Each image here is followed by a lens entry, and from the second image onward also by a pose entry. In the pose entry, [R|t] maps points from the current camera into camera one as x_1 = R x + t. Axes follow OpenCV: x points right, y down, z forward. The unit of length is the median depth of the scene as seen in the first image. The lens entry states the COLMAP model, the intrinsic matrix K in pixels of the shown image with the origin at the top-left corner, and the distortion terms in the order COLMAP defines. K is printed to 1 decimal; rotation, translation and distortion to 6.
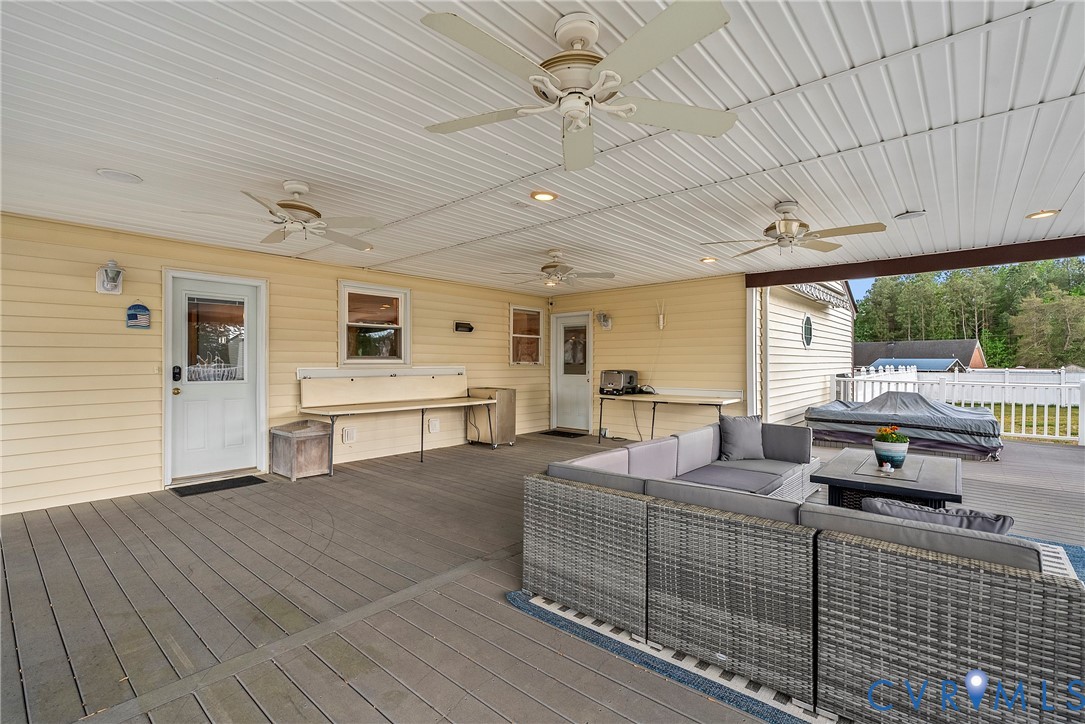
lens RADIAL K [[495.8, 0, 542.5], [0, 495.8, 362.0], [0, 0, 1]] dist [0.003617, 0.000702]
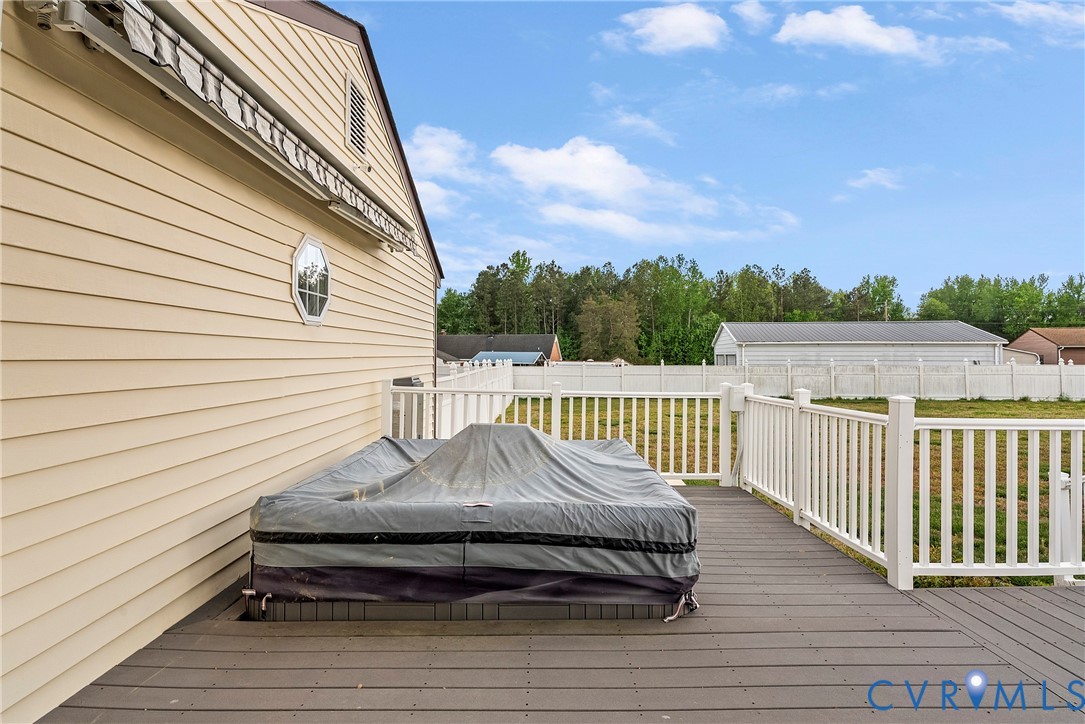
lens RADIAL K [[555.6, 0, 542.5], [0, 555.6, 362.0], [0, 0, 1]] dist [-0.002414, -0.000243]
pose [[0.763073, -0.005826, 0.646286, 0.431779], [-0.002769, 0.999921, 0.012283, -0.000515], [-0.646306, -0.011163, 0.762996, 0.593116]]
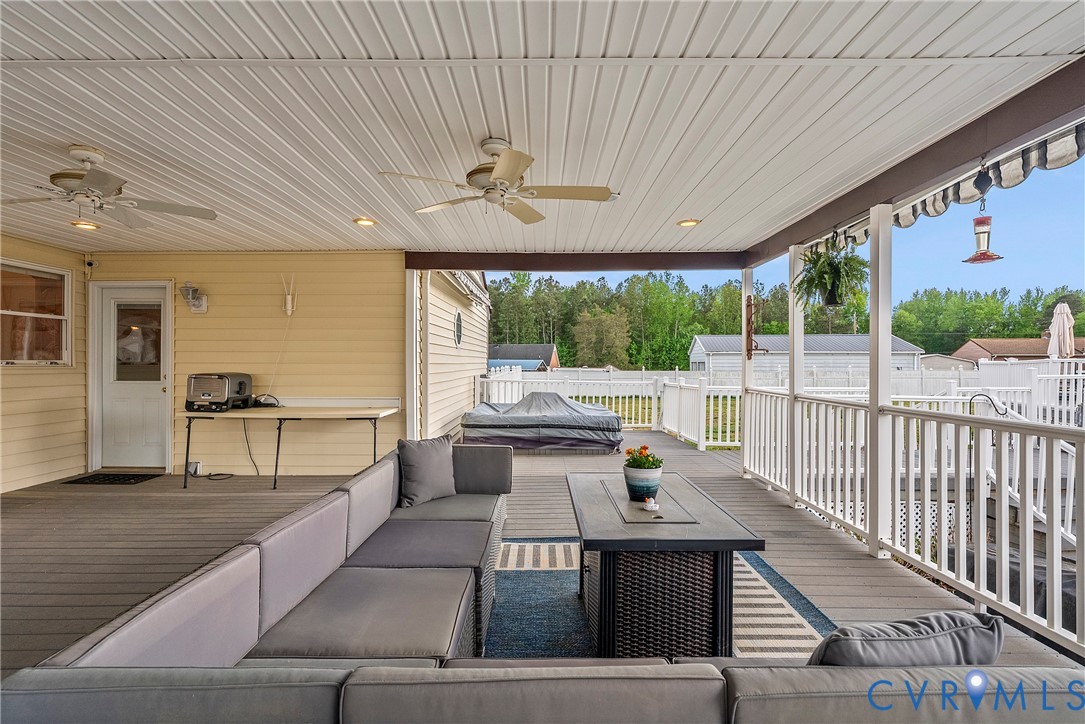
lens RADIAL K [[530.8, 0, 542.5], [0, 530.8, 362.0], [0, 0, 1]] dist [-0.003717, 0.000715]
pose [[0.759977, 0.002909, 0.649943, 0.020305], [-0.002780, 0.999995, -0.001224, 0.000801], [-0.649944, -0.000877, 0.759982, 0.178639]]
